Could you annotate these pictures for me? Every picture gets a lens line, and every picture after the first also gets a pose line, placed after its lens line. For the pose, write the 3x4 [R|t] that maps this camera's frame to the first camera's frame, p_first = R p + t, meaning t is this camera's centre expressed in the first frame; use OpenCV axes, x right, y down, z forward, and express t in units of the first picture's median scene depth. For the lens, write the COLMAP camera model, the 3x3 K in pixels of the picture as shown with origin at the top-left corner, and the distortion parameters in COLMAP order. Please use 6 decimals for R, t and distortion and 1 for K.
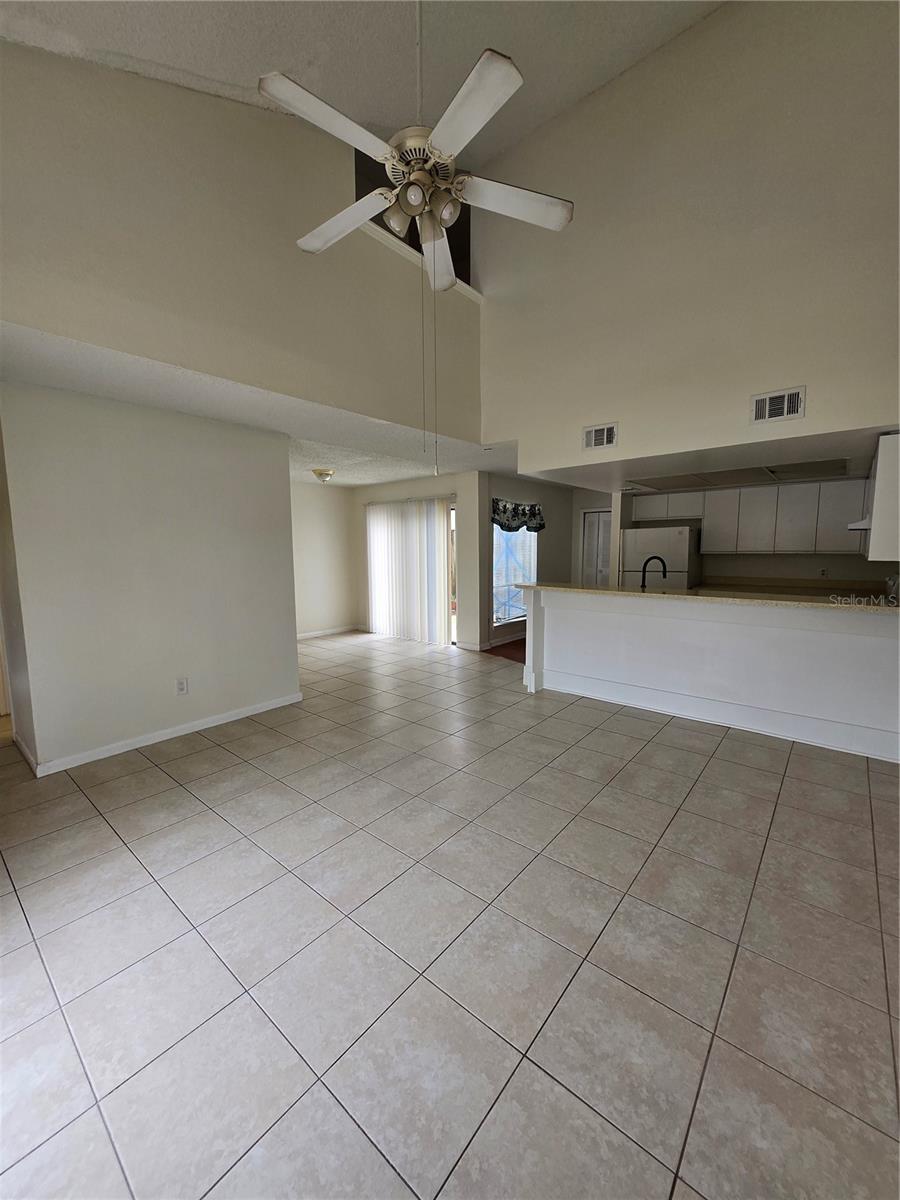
lens RADIAL K [[469.6, 0, 452.2], [0, 469.6, 600.8], [0, 0, 1]] dist [0.000597, -0.000494]
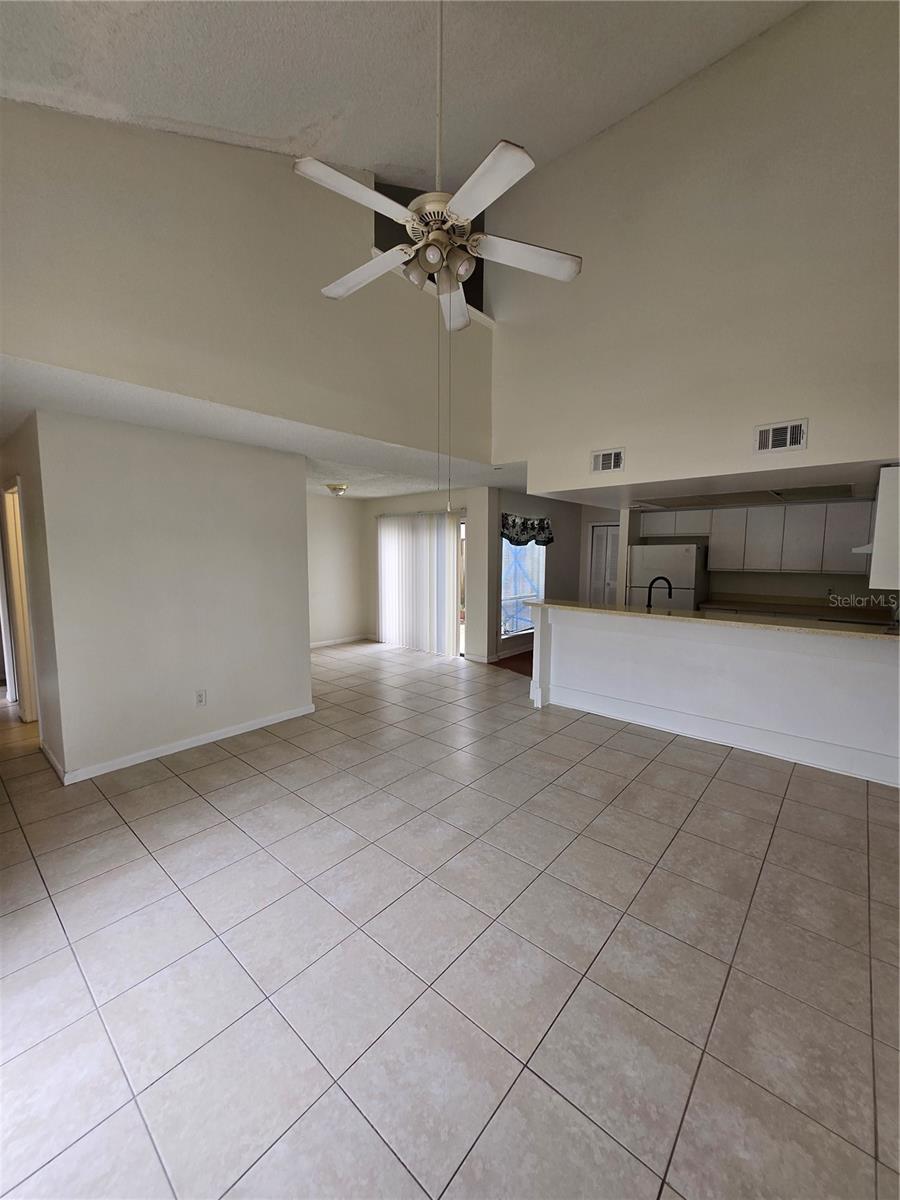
lens RADIAL K [[469.6, 0, 452.2], [0, 469.6, 600.8], [0, 0, 1]] dist [0.000597, -0.000494]
pose [[0.999766, 0.012997, -0.017281, -0.004460], [-0.013169, 0.999864, -0.009891, -0.040259], [0.017150, 0.010117, 0.999802, -0.042716]]
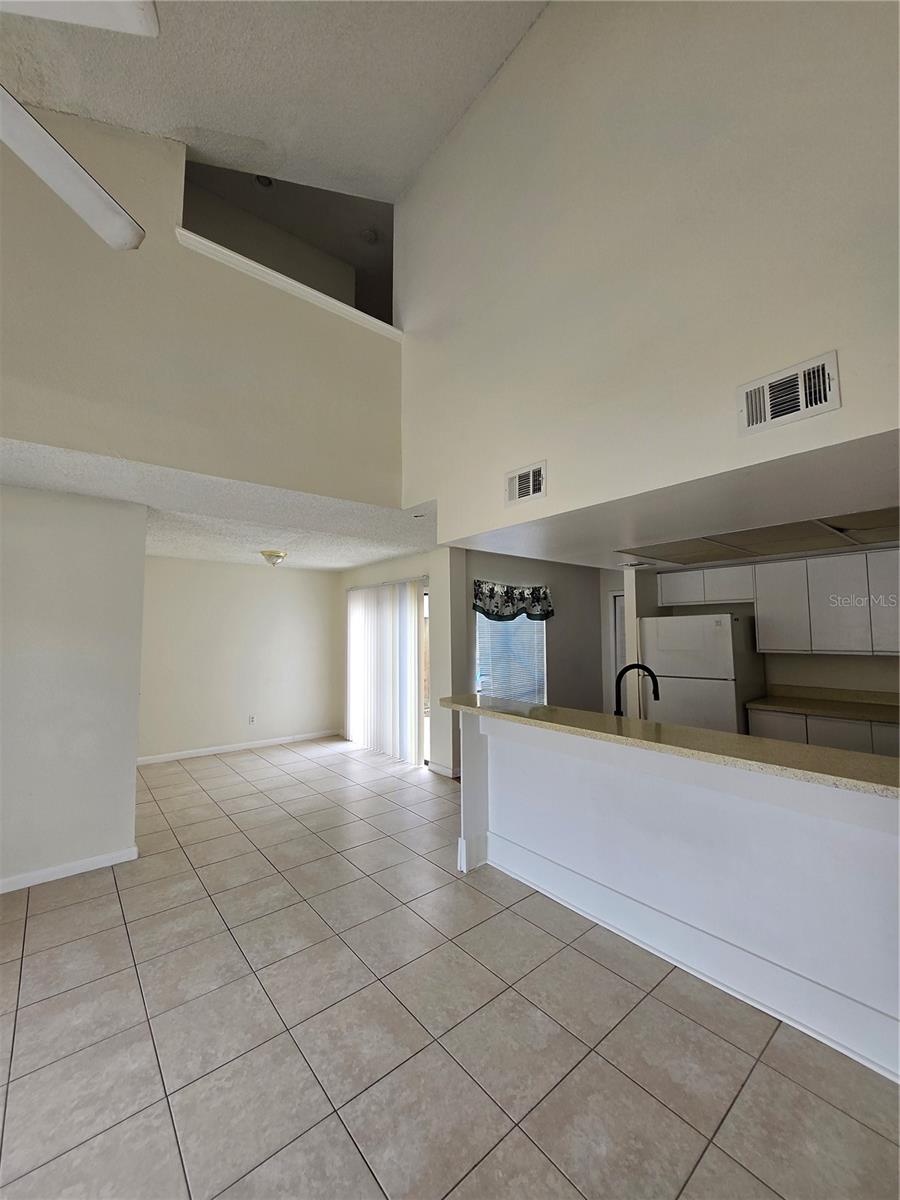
lens RADIAL K [[471.1, 0, 452.5], [0, 471.1, 599.8], [0, 0, 1]] dist [0.000177, -0.000169]
pose [[0.984034, -0.009556, -0.177725, 0.463541], [-0.022641, 0.983724, -0.178255, -0.095025], [0.176536, 0.179433, 0.967801, 0.514181]]
